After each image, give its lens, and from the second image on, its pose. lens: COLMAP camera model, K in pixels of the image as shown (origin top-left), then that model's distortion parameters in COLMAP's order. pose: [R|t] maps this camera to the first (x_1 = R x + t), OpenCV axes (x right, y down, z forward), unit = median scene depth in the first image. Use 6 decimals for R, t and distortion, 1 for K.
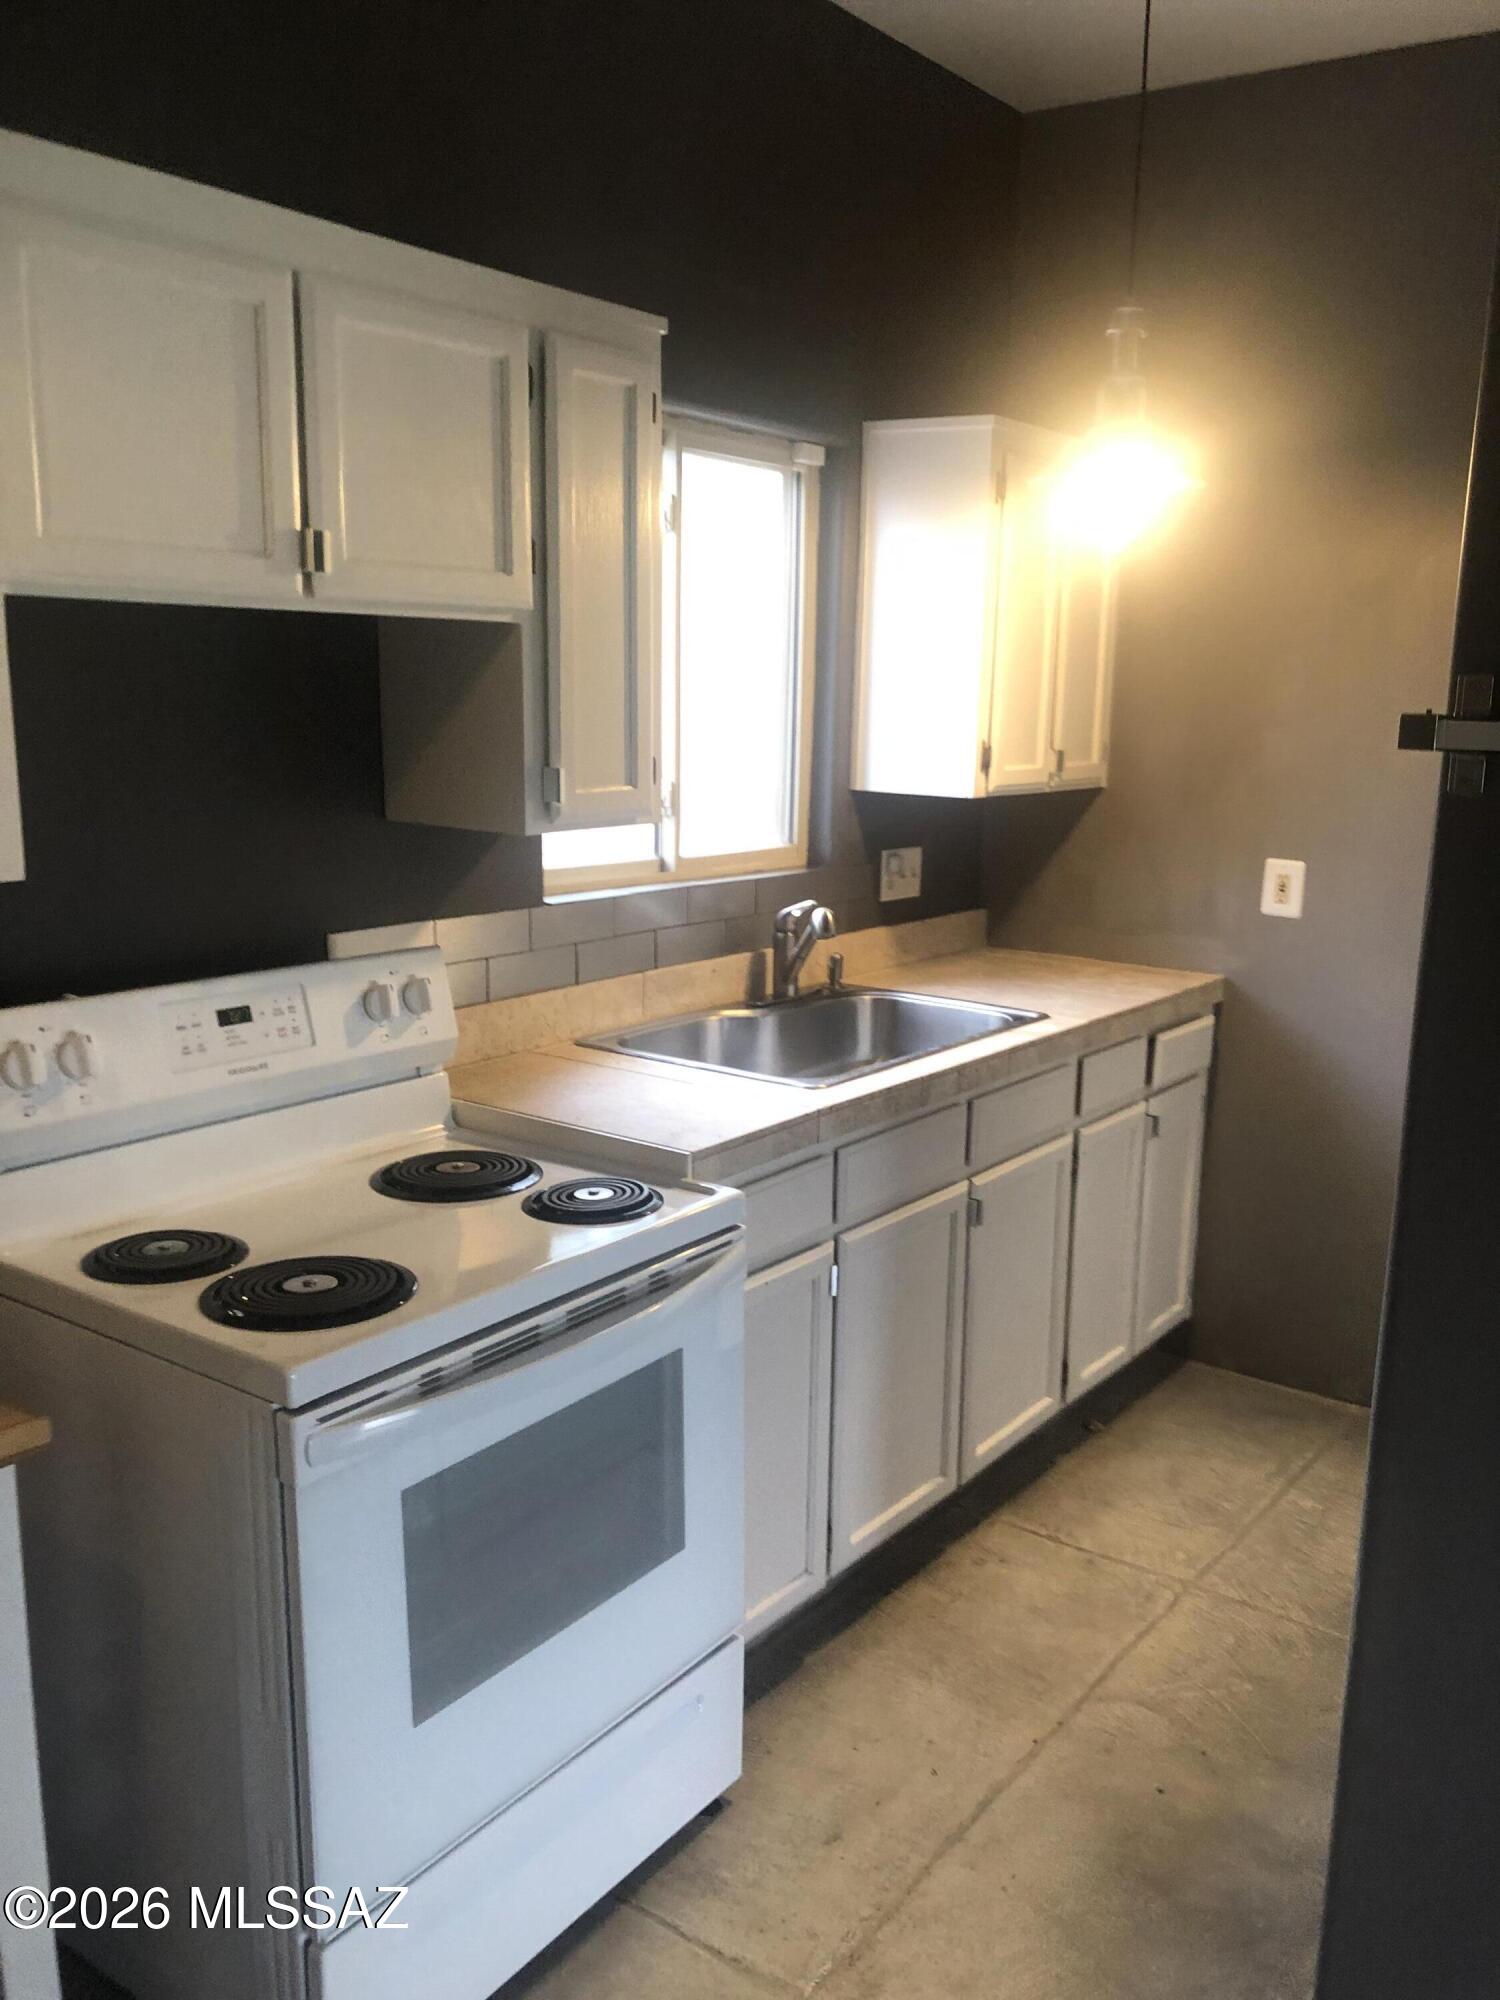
lens RADIAL K [[1618.4, 0, 752.6], [0, 1618.4, 1003.8], [0, 0, 1]] dist [0.071939, -0.006484]
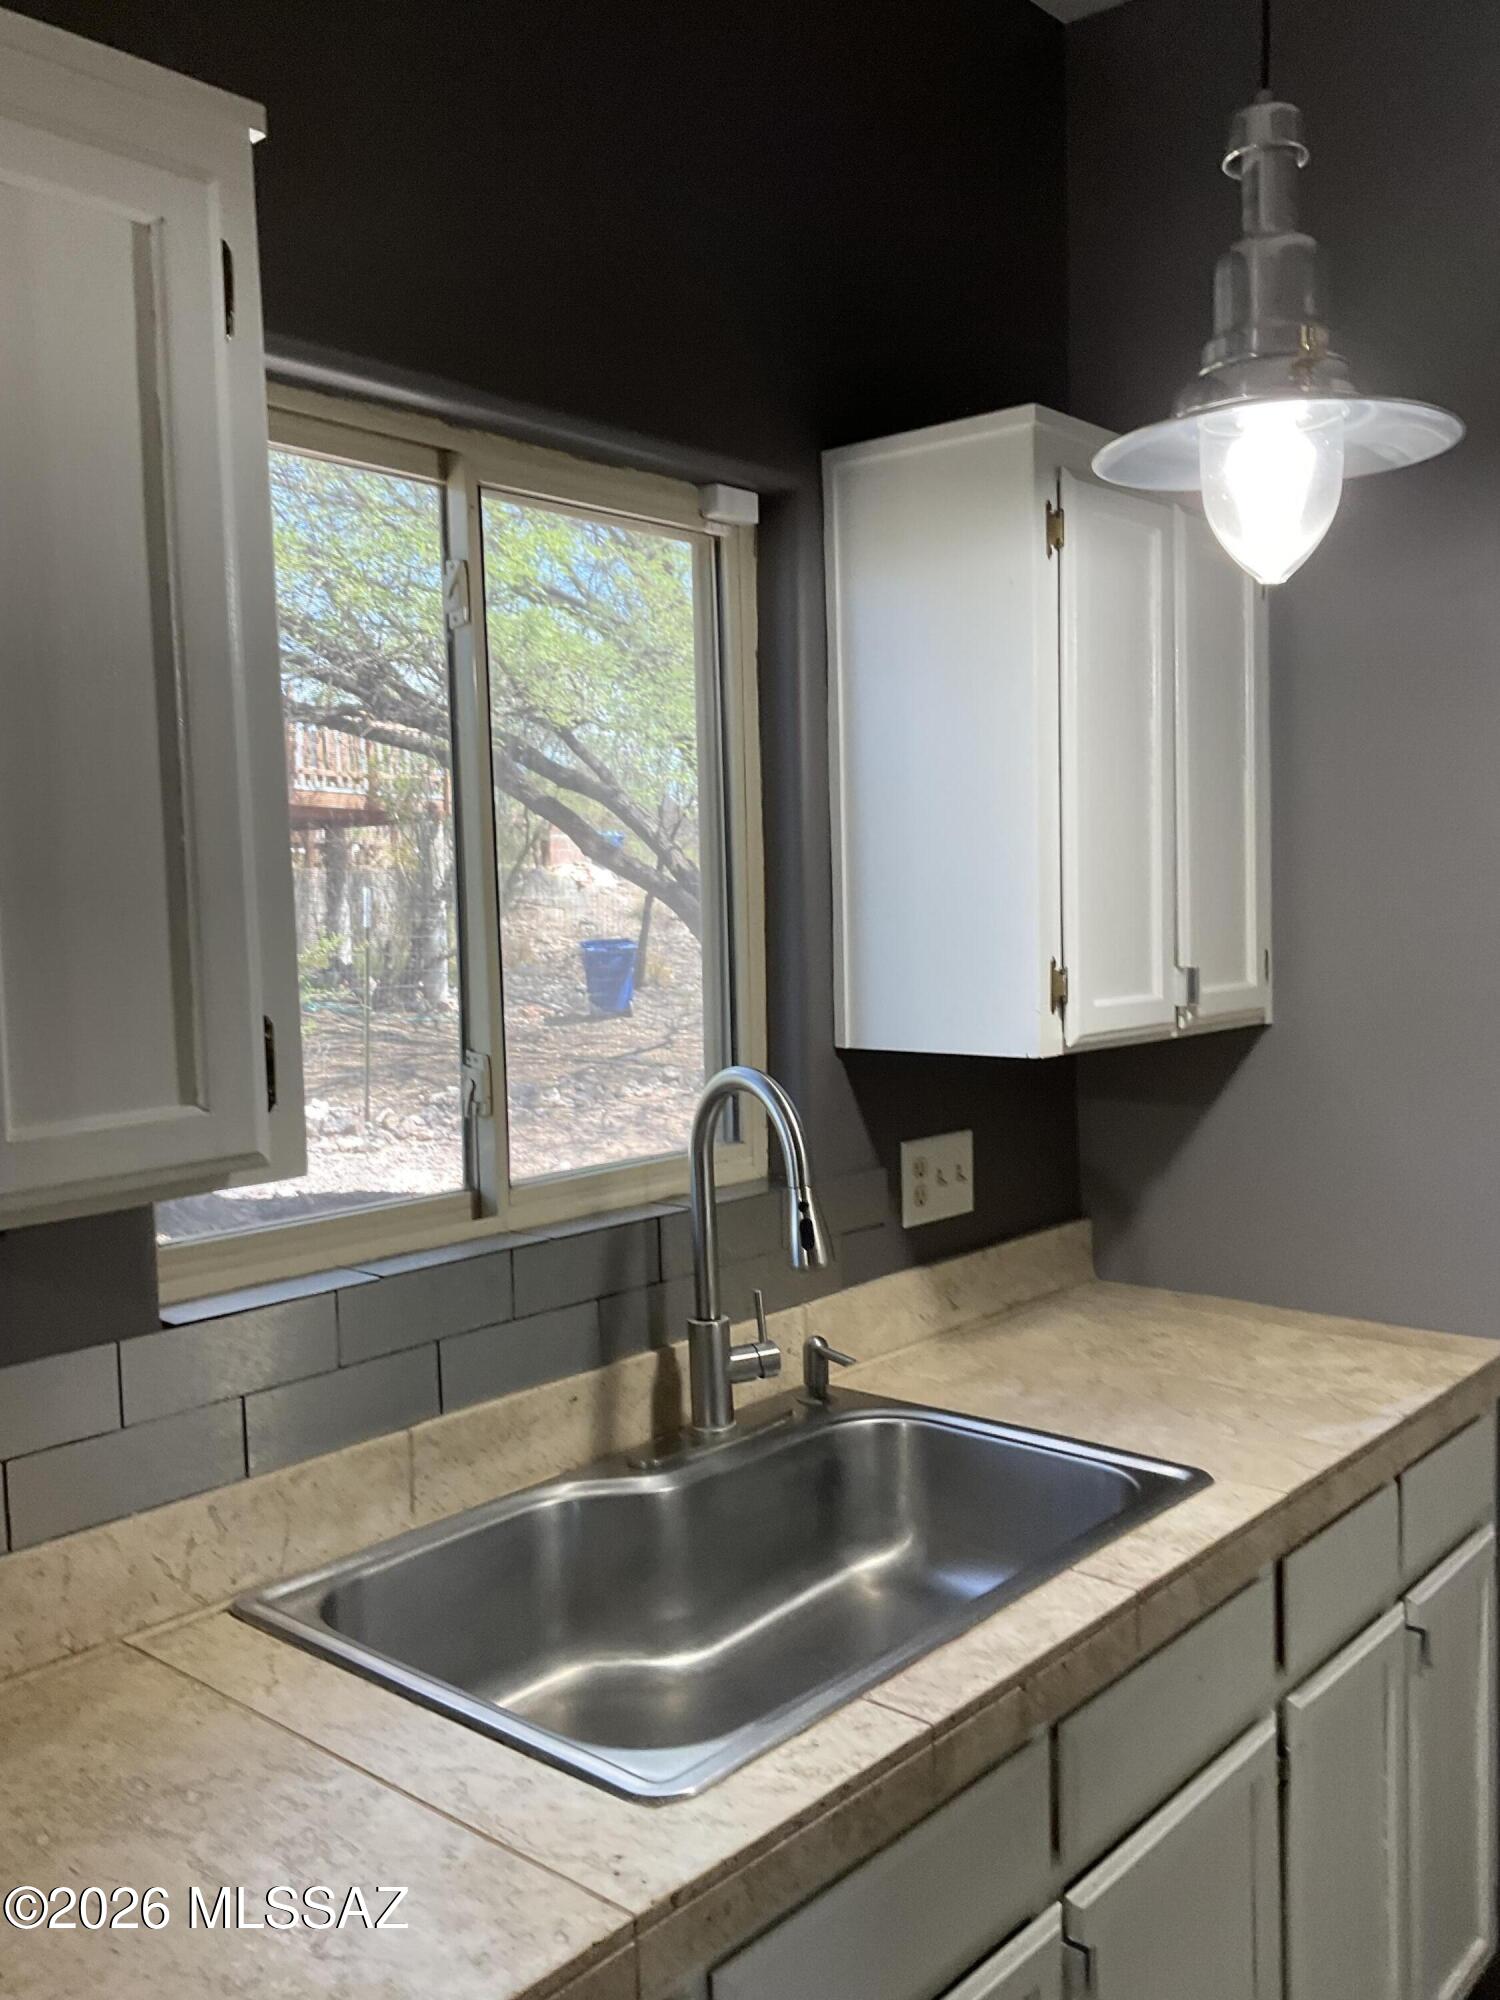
lens RADIAL K [[1681.9, 0, 750.0], [0, 1681.9, 1000.0], [0, 0, 1]] dist [0.094378, -0.009097]
pose [[0.996276, -0.042704, -0.074900, 0.107922], [0.032149, 0.990069, -0.136855, -0.094079], [0.080000, 0.133938, 0.987755, 0.547353]]
